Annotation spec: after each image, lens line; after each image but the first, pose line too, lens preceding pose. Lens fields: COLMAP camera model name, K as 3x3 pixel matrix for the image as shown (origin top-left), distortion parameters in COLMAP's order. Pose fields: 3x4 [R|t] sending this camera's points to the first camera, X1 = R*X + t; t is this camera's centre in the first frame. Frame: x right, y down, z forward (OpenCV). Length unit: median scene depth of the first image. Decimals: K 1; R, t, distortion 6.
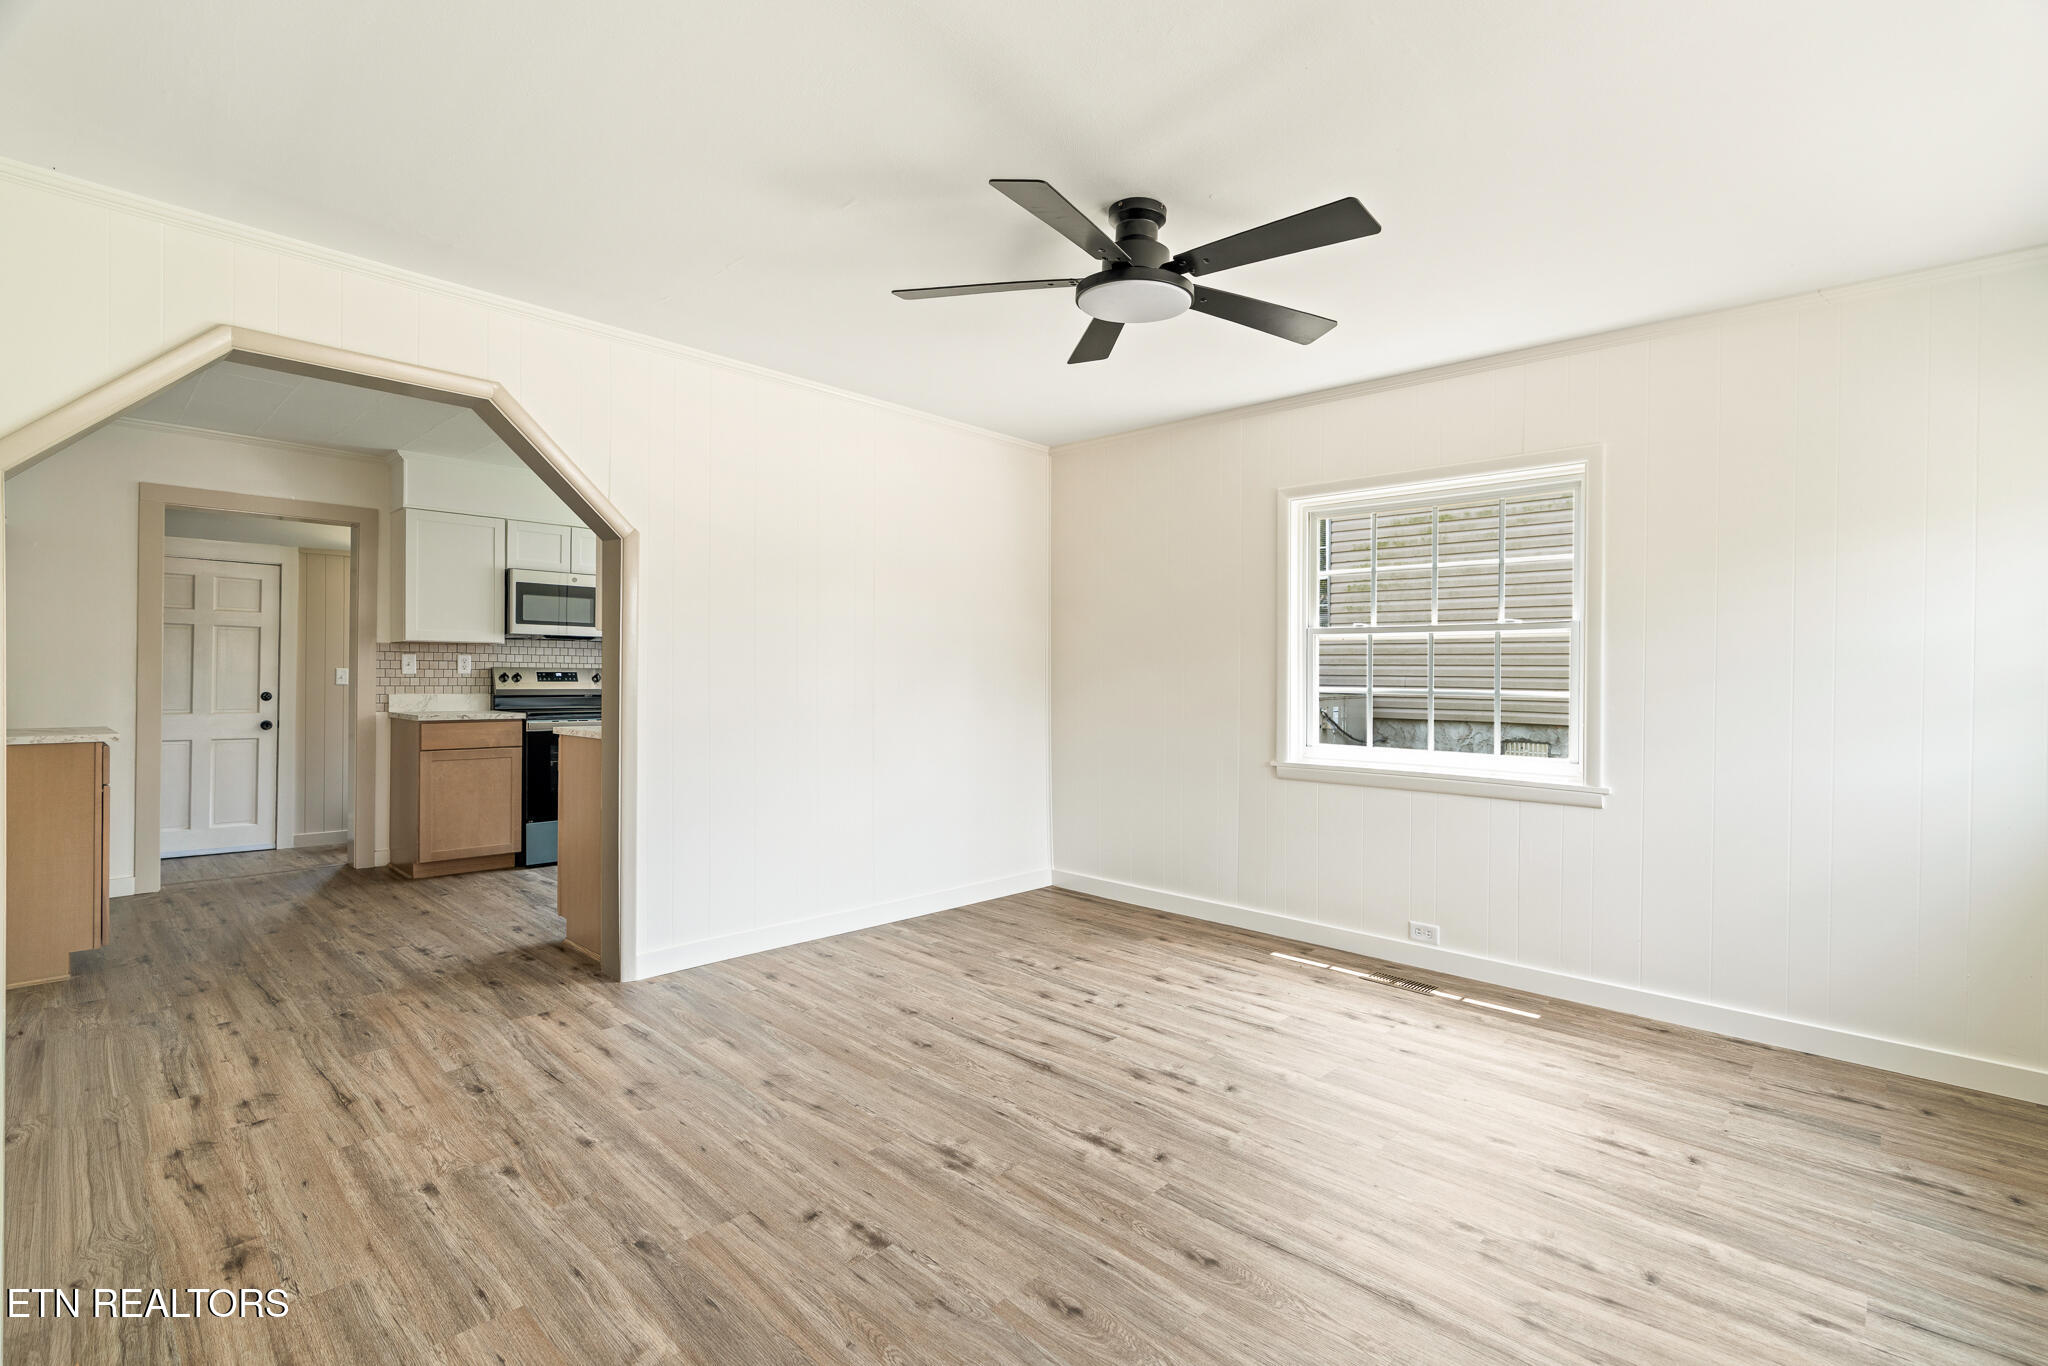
lens RADIAL K [[924.4, 0, 1018.4], [0, 924.4, 674.4], [0, 0, 1]] dist [-0.002823, 0.002842]
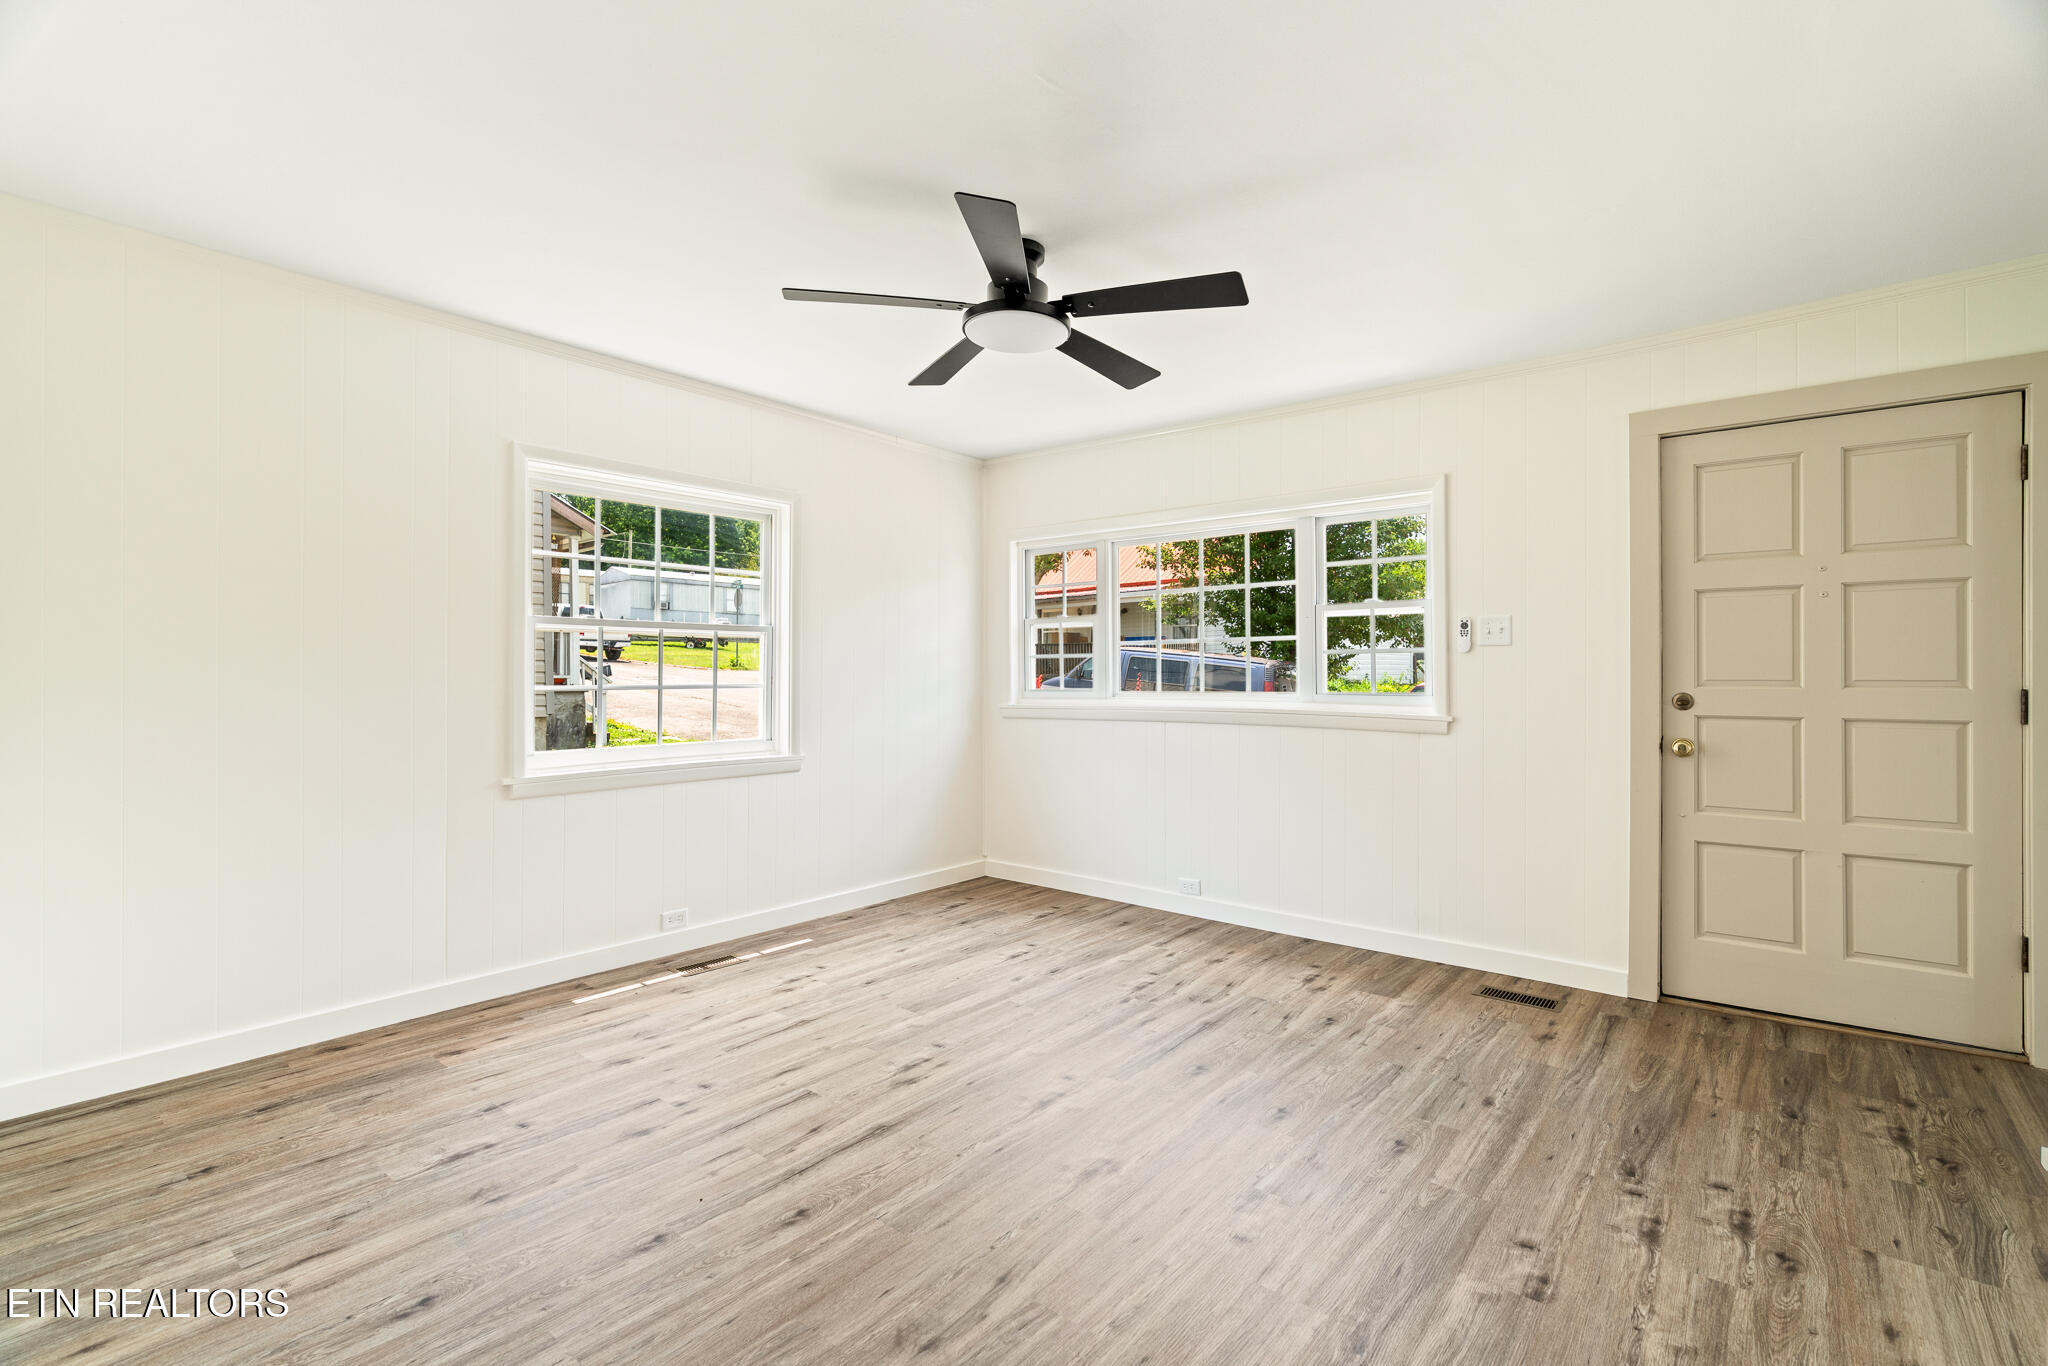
lens RADIAL K [[924.4, 0, 1018.9], [0, 924.4, 682.1], [0, 0, 1]] dist [-0.002823, 0.002842]
pose [[-0.070255, -0.018588, 0.997356, -0.727156], [-0.004162, 0.999823, 0.018340, -0.008021], [-0.997520, -0.002863, -0.070320, 0.814524]]
